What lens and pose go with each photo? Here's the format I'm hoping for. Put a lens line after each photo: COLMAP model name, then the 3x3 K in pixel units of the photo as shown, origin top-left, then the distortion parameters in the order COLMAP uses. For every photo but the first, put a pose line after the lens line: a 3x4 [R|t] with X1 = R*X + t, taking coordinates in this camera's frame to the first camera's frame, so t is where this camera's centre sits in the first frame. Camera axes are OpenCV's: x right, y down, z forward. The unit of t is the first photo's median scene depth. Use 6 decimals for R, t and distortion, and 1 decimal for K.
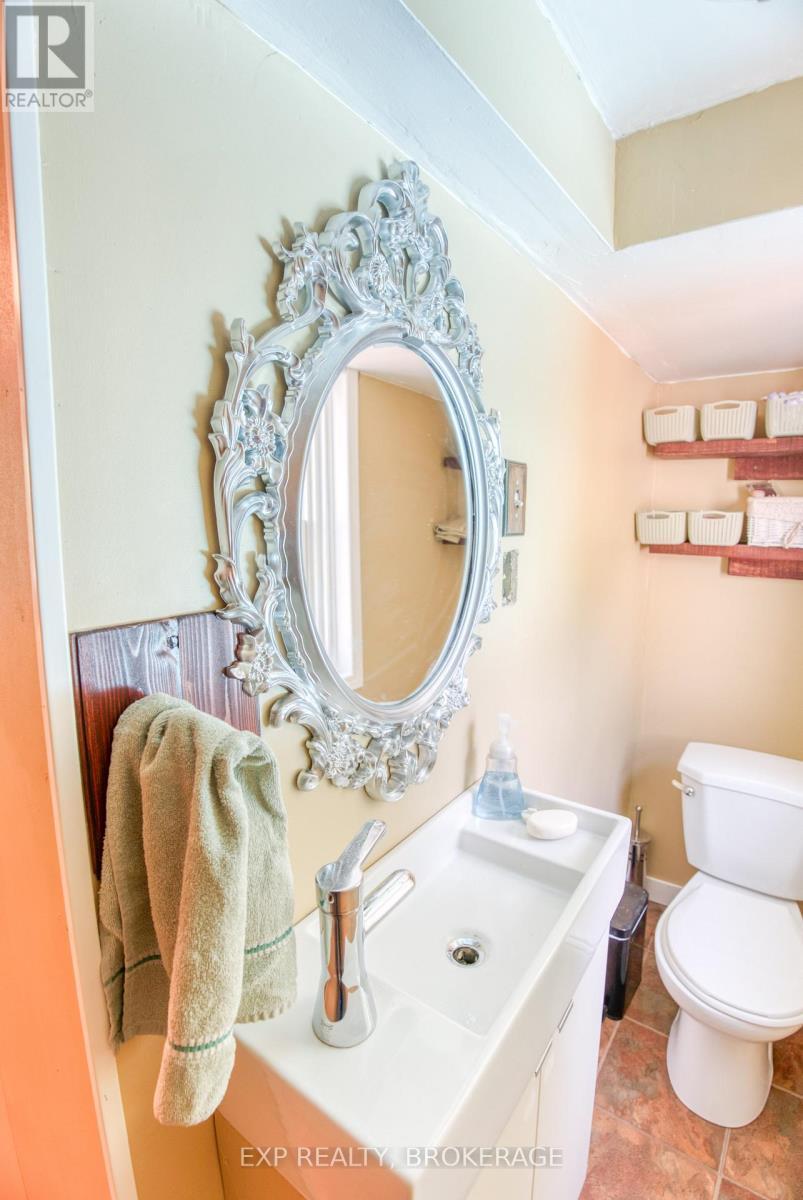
lens RADIAL K [[543.4, 0, 401.5], [0, 543.4, 600.0], [0, 0, 1]] dist [-0.067699, 0.011390]
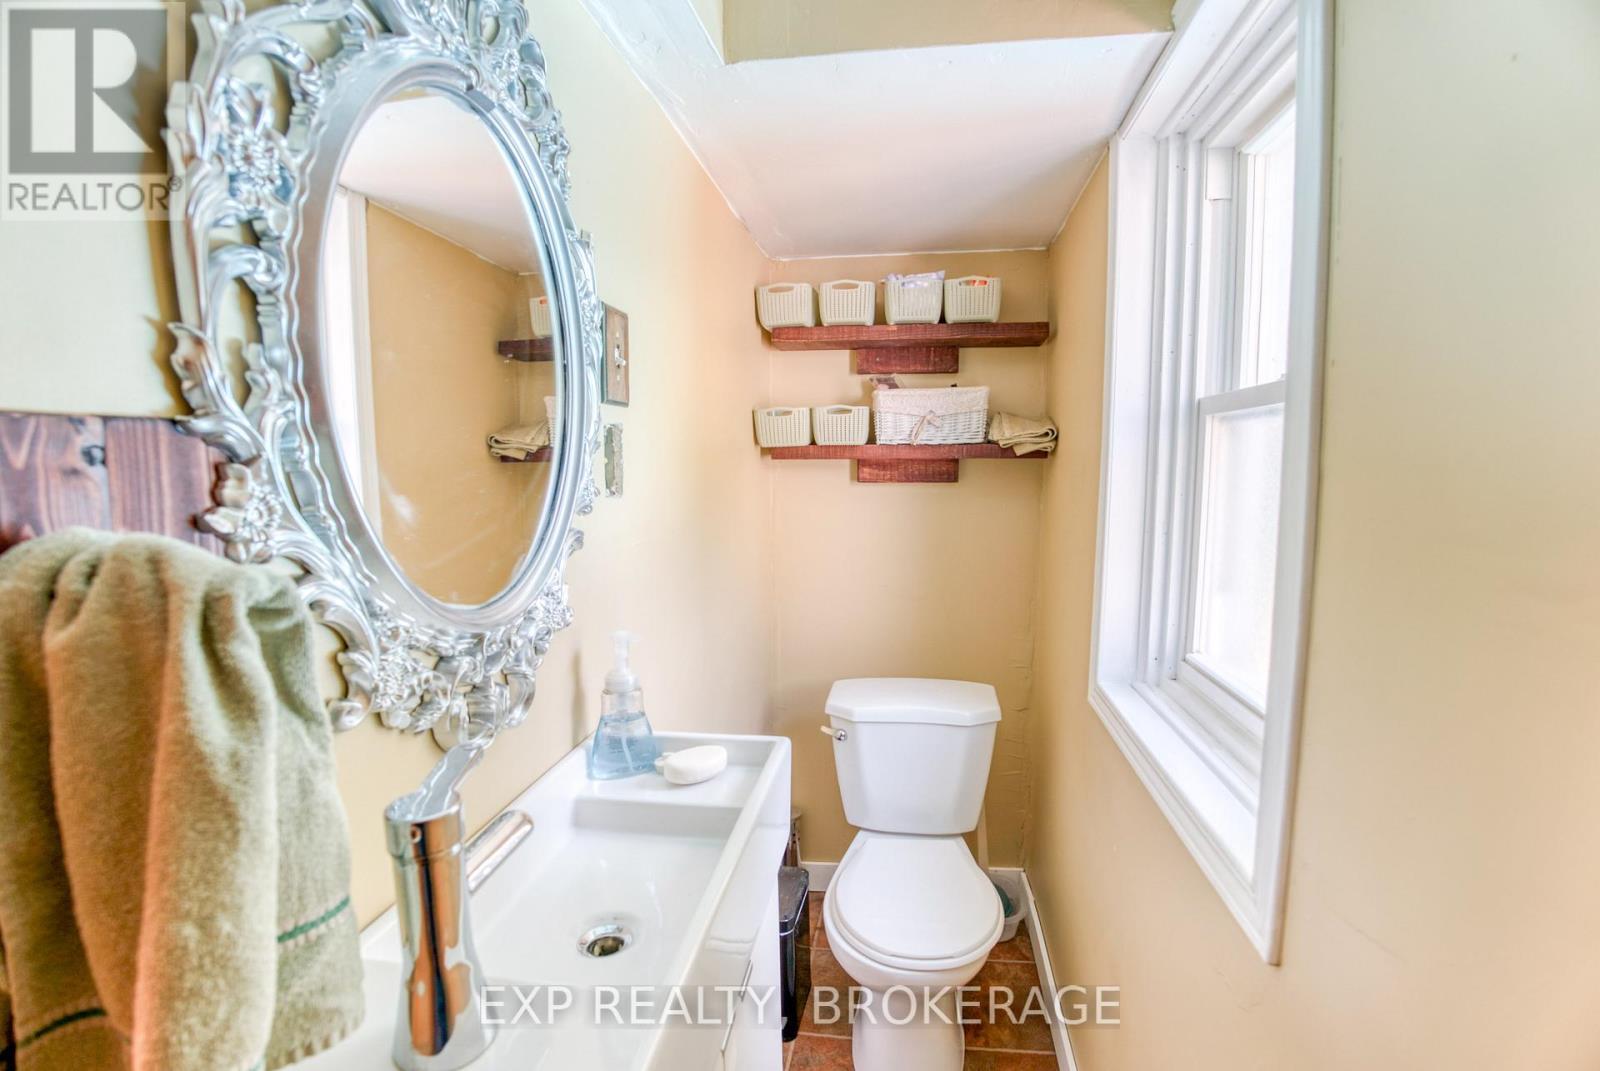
lens RADIAL K [[724.6, 0, 795.8], [0, 724.6, 532.2], [0, 0, 1]] dist [-0.067699, 0.011390]
pose [[0.886325, -0.049937, 0.460363, -0.066651], [0.074581, 0.996583, -0.035486, 0.176441], [-0.457018, 0.065786, 0.887021, -0.005661]]
